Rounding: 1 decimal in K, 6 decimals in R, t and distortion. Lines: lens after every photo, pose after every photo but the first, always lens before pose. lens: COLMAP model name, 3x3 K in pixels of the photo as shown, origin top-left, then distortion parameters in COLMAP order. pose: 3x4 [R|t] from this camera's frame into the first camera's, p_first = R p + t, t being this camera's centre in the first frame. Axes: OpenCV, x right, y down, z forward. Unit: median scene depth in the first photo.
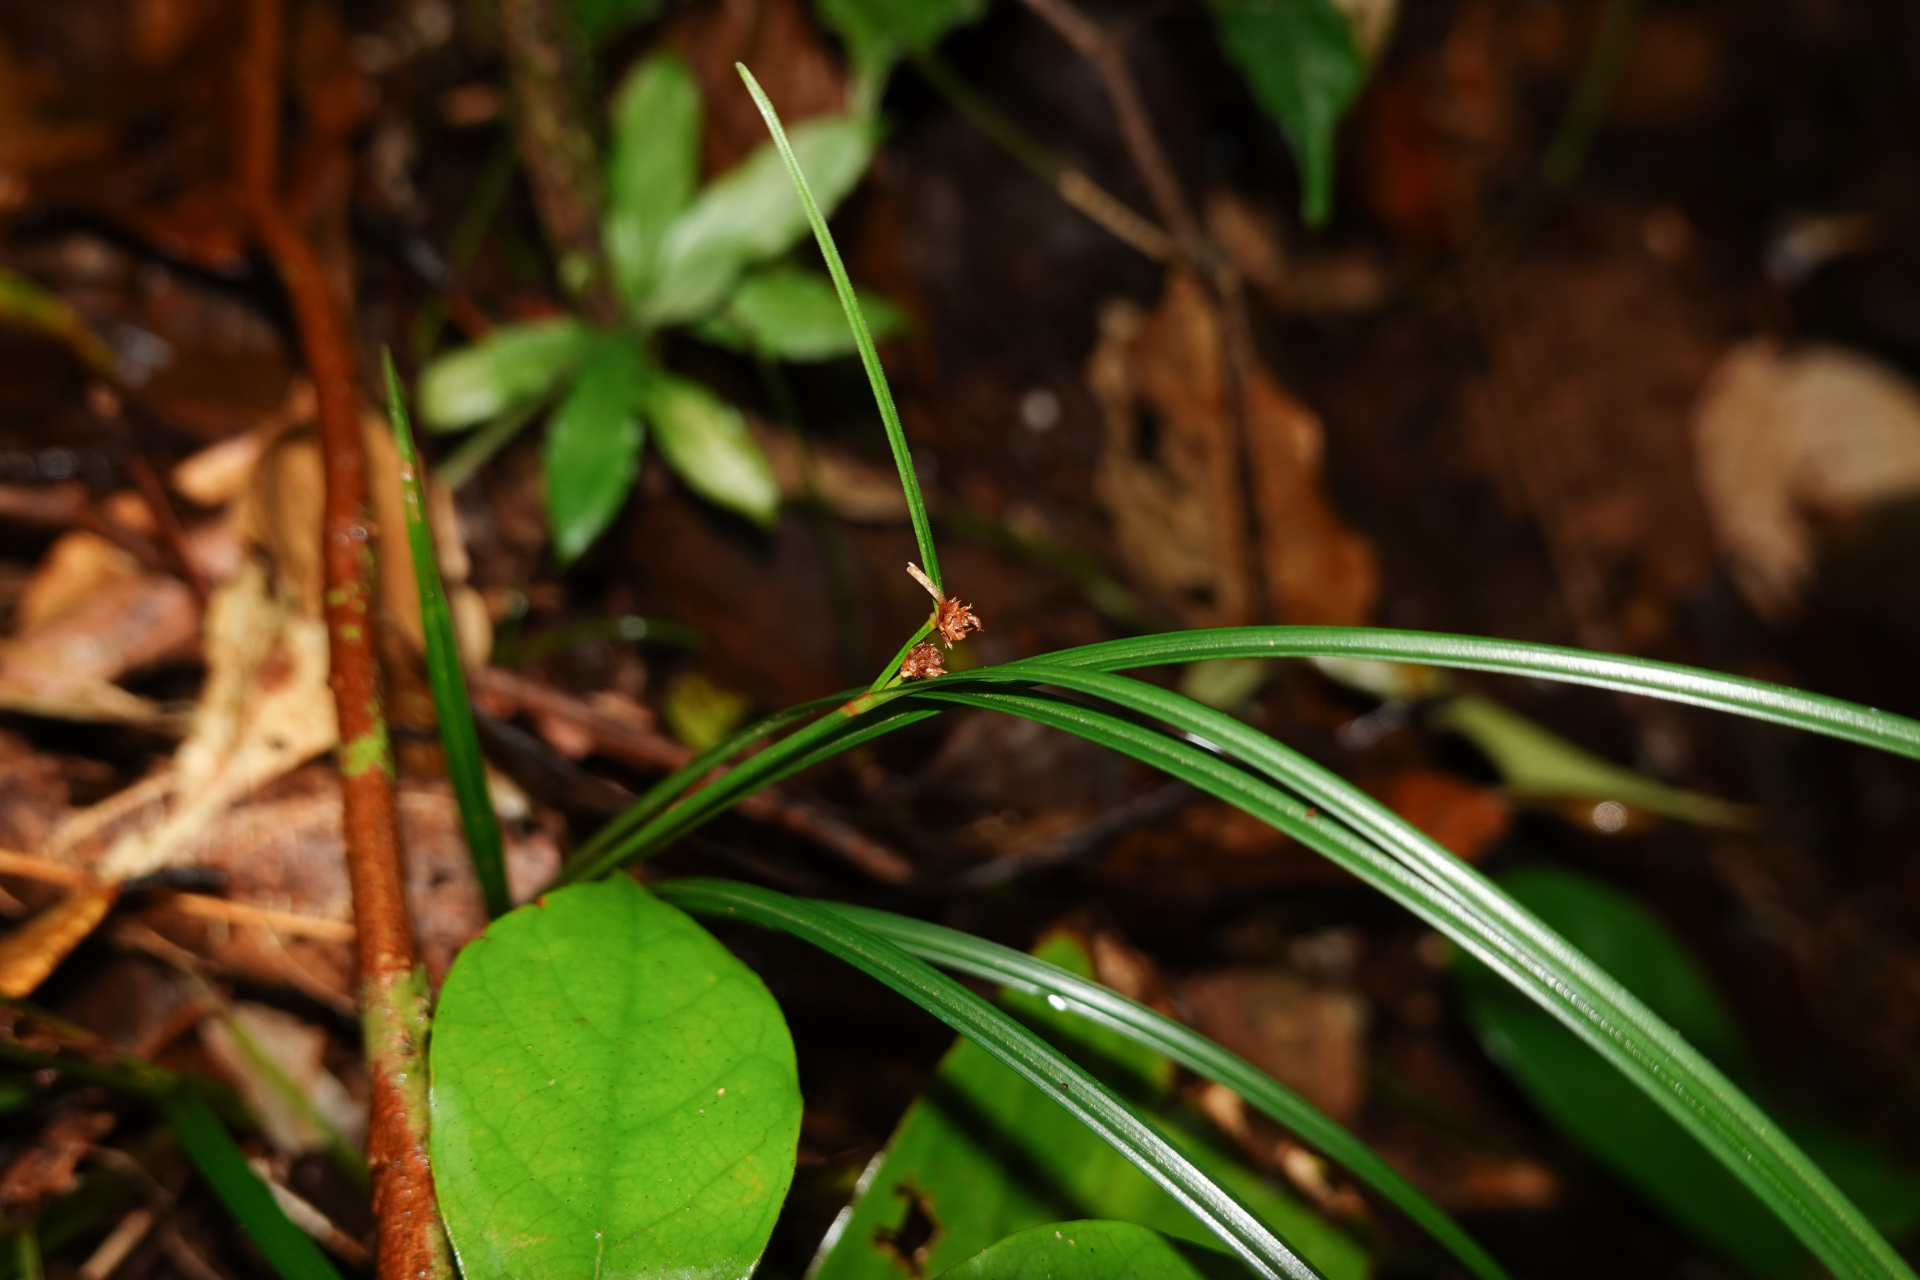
lens RADIAL K [[1957.8, 0, 960.0], [0, 1957.8, 640.0], [0, 0, 1]] dist [-0.010510, -0.030332]
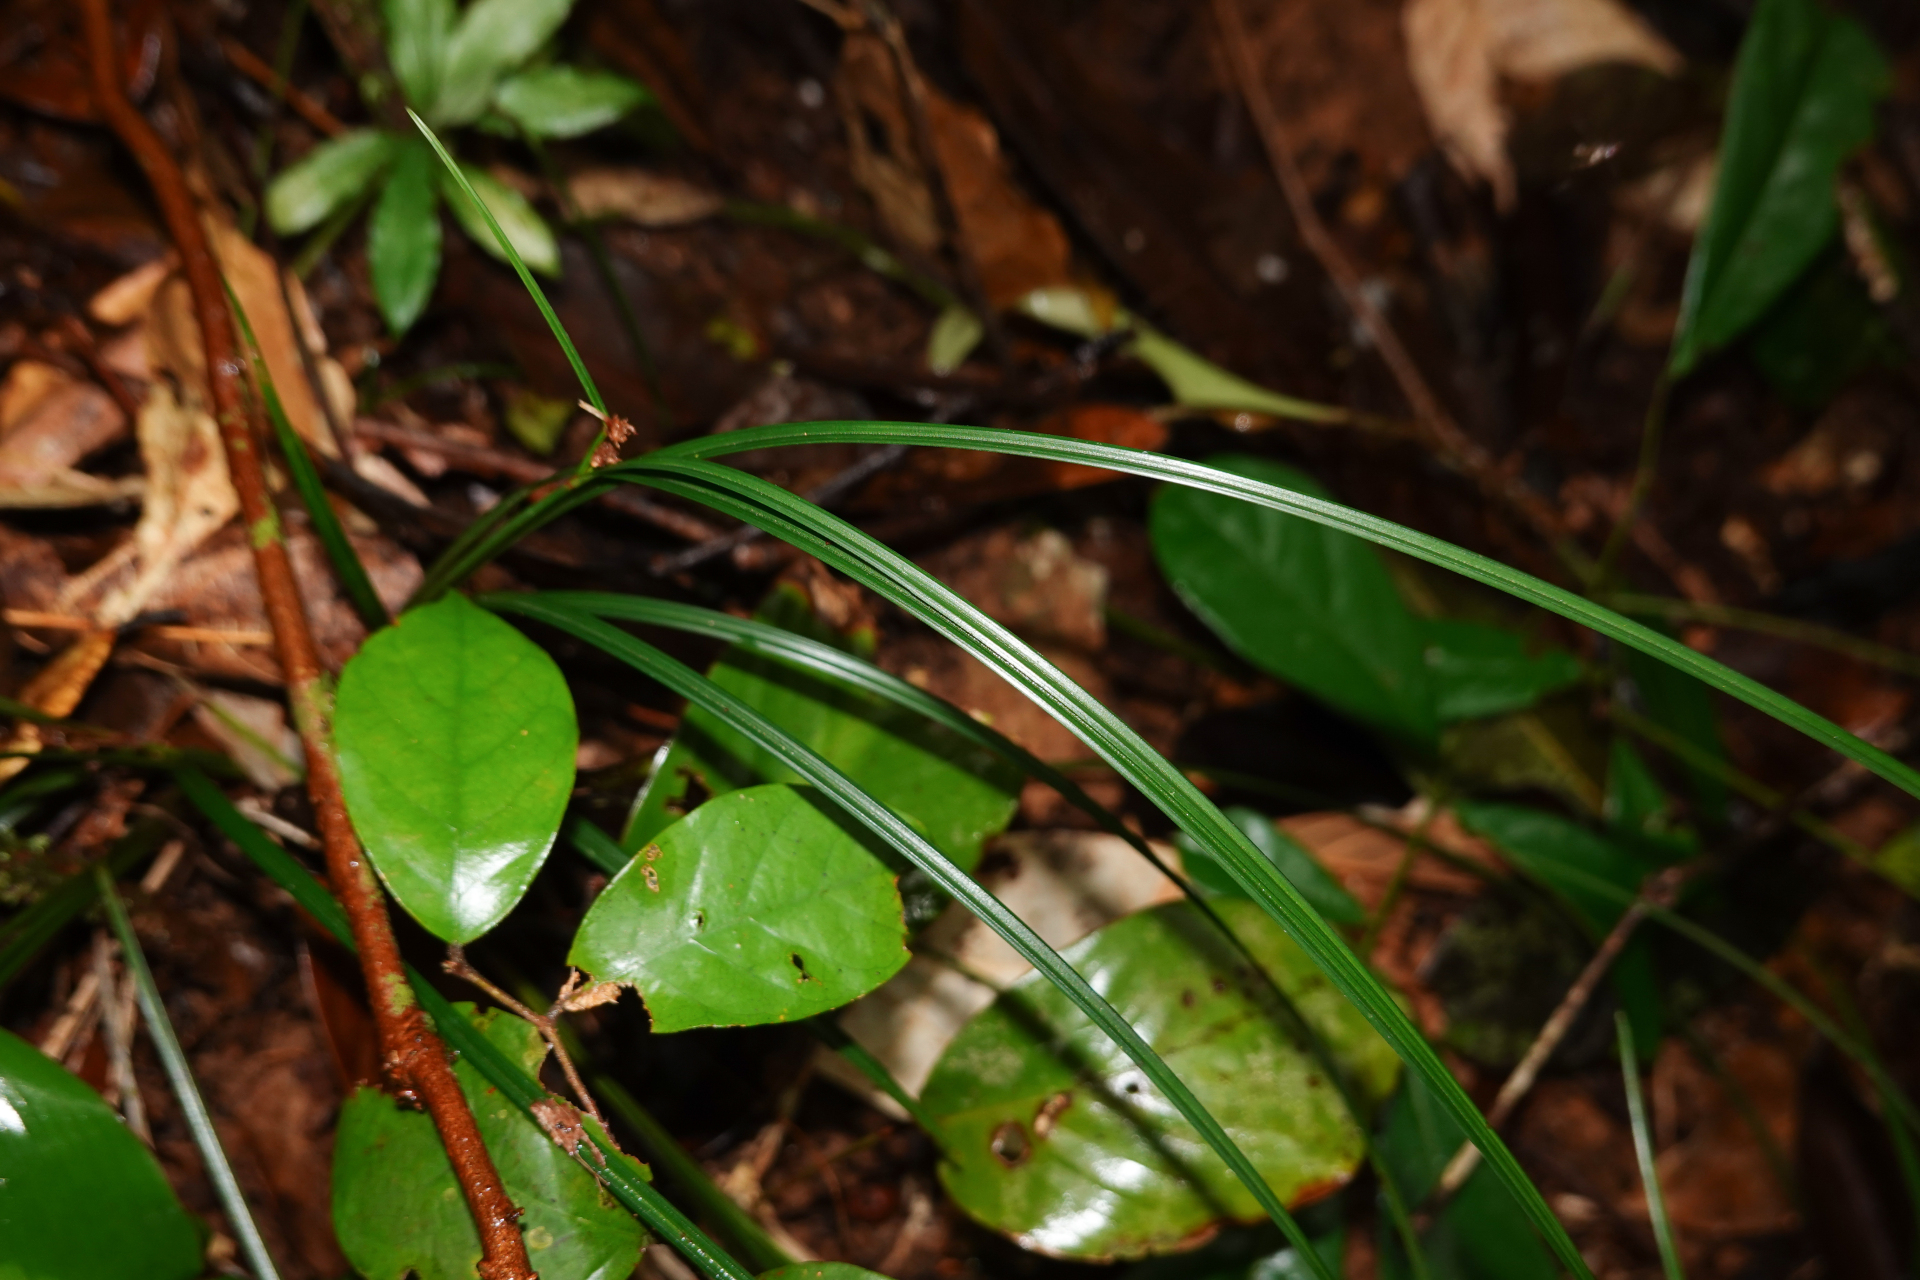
lens RADIAL K [[1957.8, 0, 960.0], [0, 1957.8, 640.0], [0, 0, 1]] dist [-0.010510, -0.030332]
pose [[0.993643, -0.112493, 0.004370, 0.169135], [0.108346, 0.966111, 0.234287, -0.128526], [-0.030578, -0.232324, 0.972158, -0.391863]]
